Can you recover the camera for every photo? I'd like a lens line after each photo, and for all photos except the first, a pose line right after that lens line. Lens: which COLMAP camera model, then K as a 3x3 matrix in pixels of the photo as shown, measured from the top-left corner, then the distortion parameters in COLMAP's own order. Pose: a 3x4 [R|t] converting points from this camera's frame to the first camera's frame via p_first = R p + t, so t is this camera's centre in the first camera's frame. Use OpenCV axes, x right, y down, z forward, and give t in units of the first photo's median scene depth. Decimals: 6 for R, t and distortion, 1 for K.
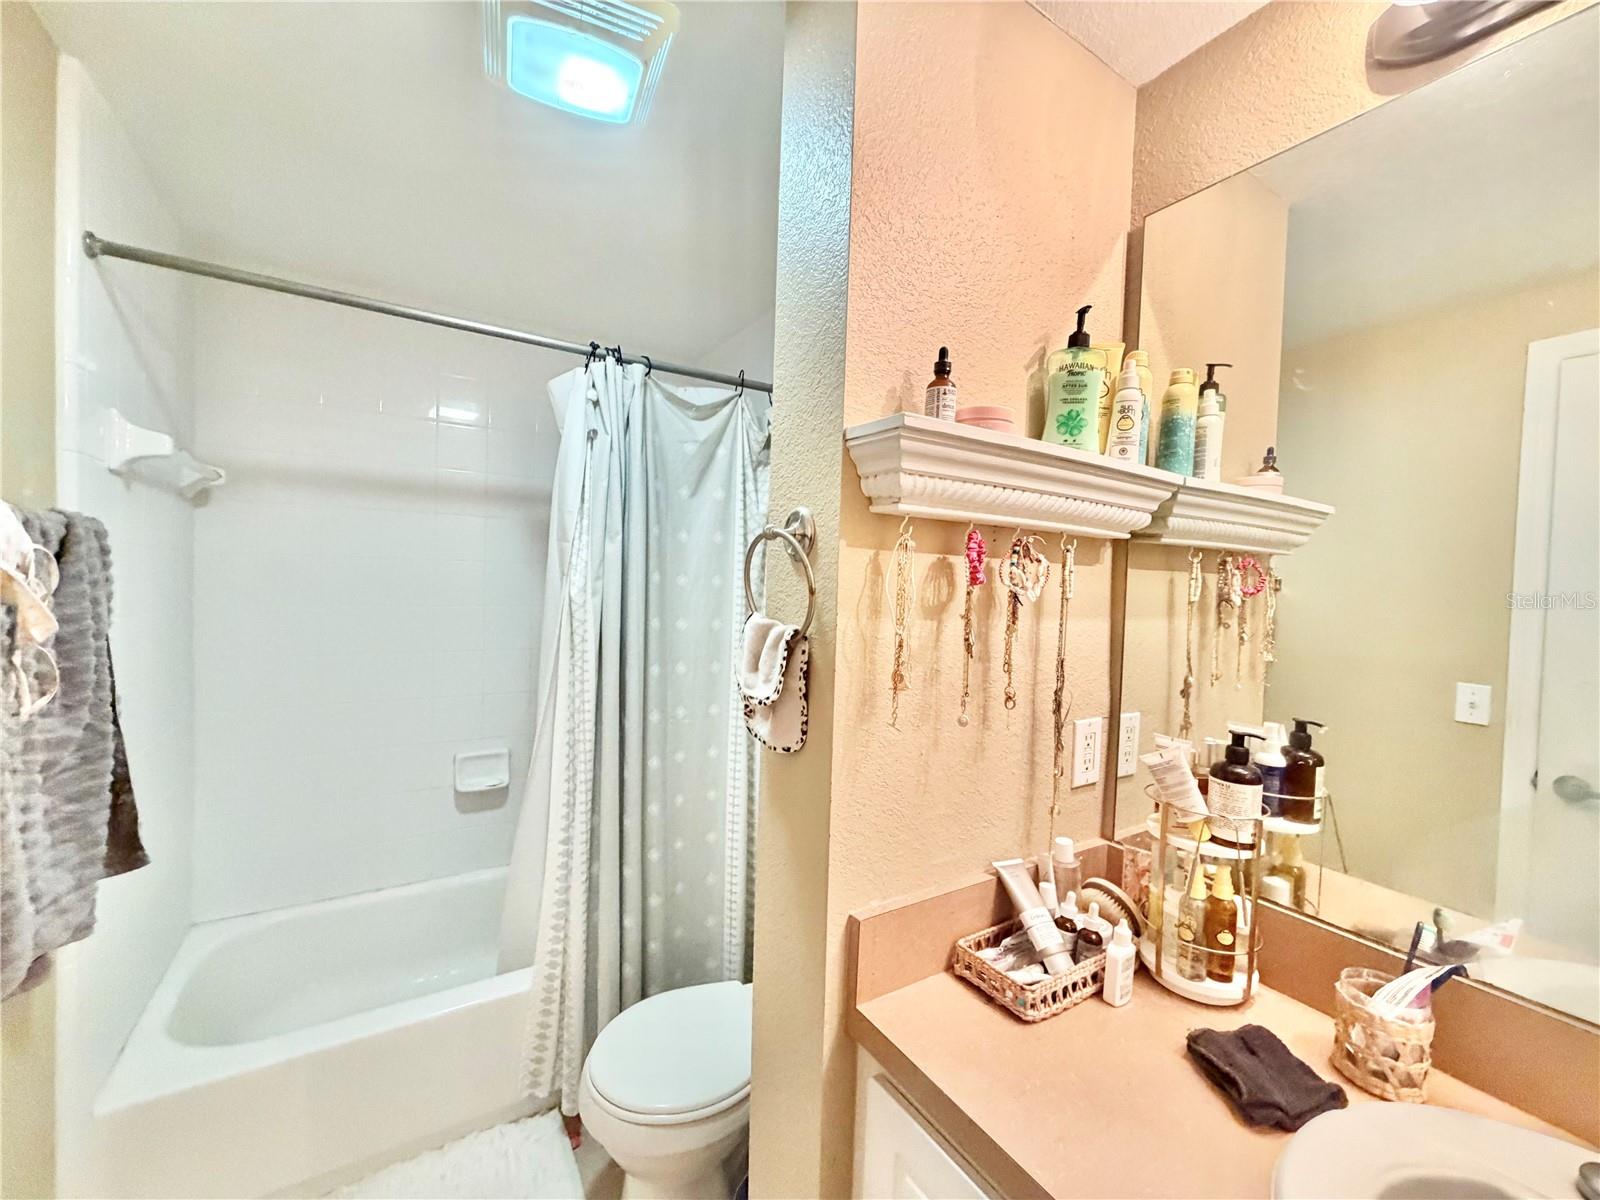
lens RADIAL K [[640.5, 0, 793.2], [0, 640.5, 600.2], [0, 0, 1]] dist [0.000092, 0.000114]
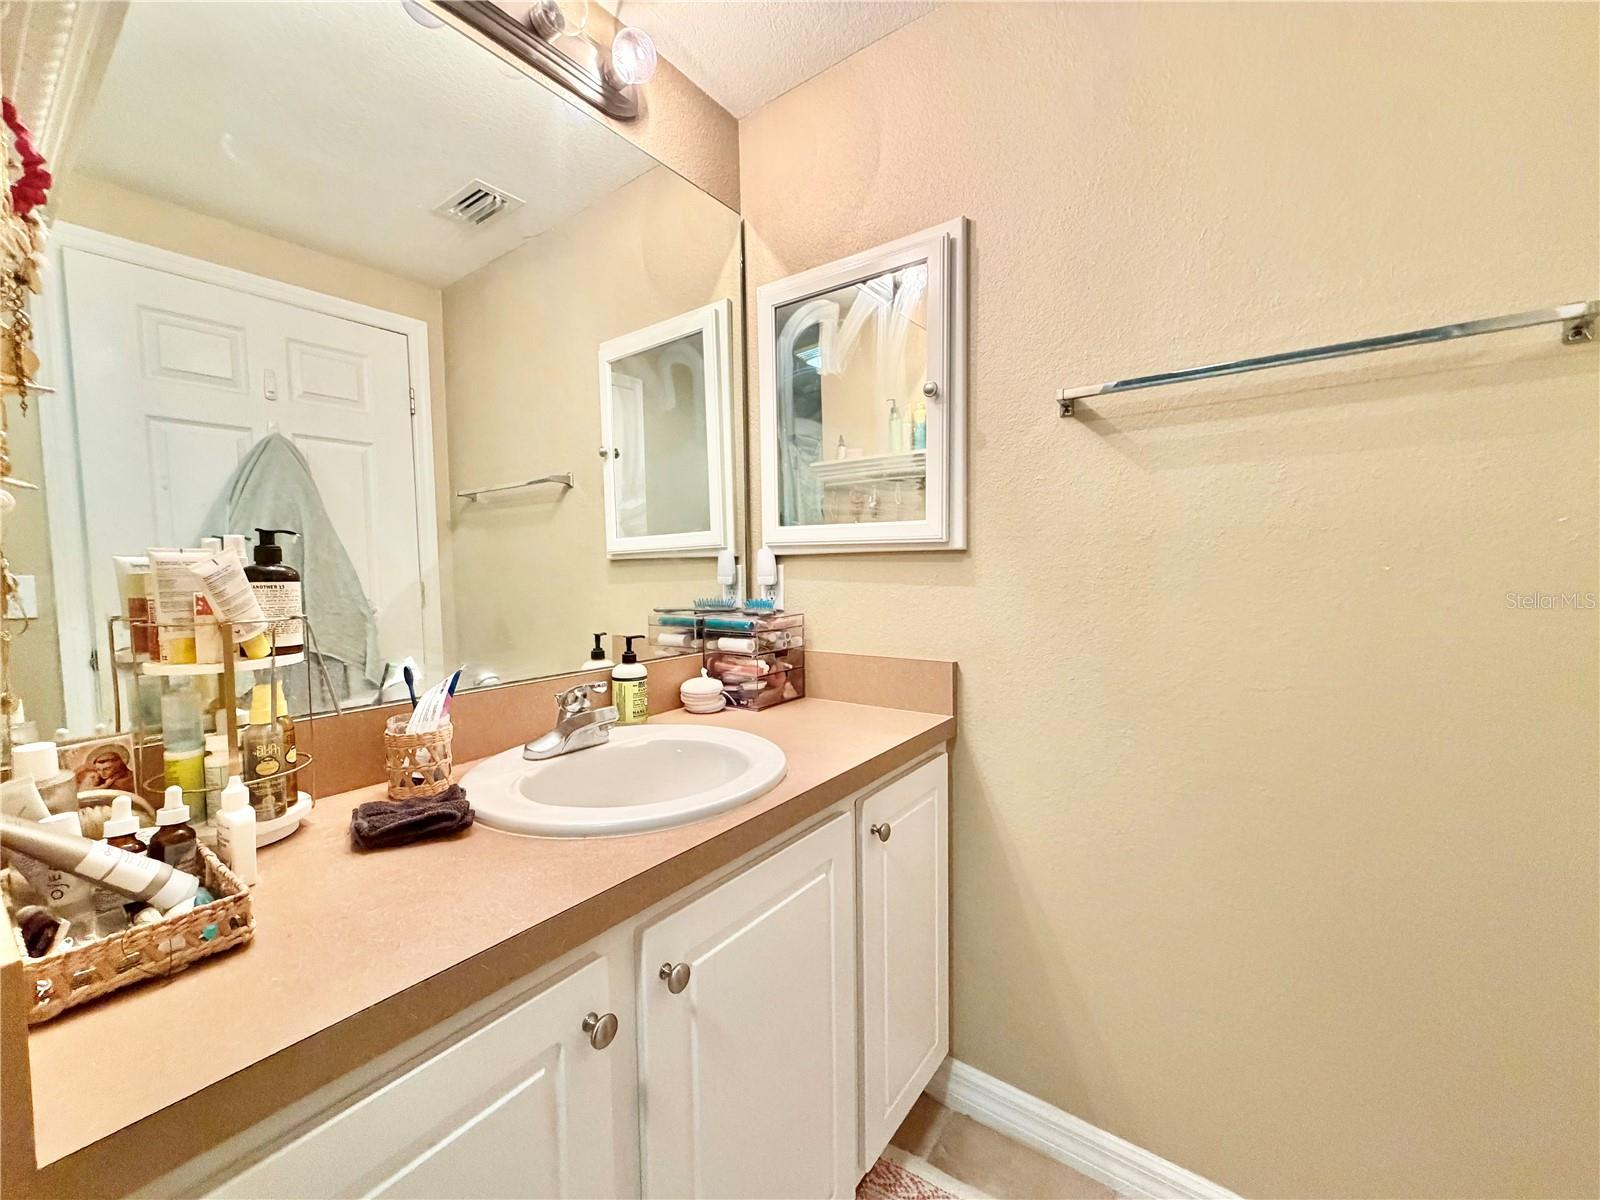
lens RADIAL K [[640.5, 0, 793.2], [0, 640.5, 600.2], [0, 0, 1]] dist [0.000092, 0.000114]
pose [[-0.368986, -0.081461, 0.925858, -0.418498], [0.030539, 0.994551, 0.099675, 0.240090], [-0.928933, 0.065054, -0.364488, 0.656095]]
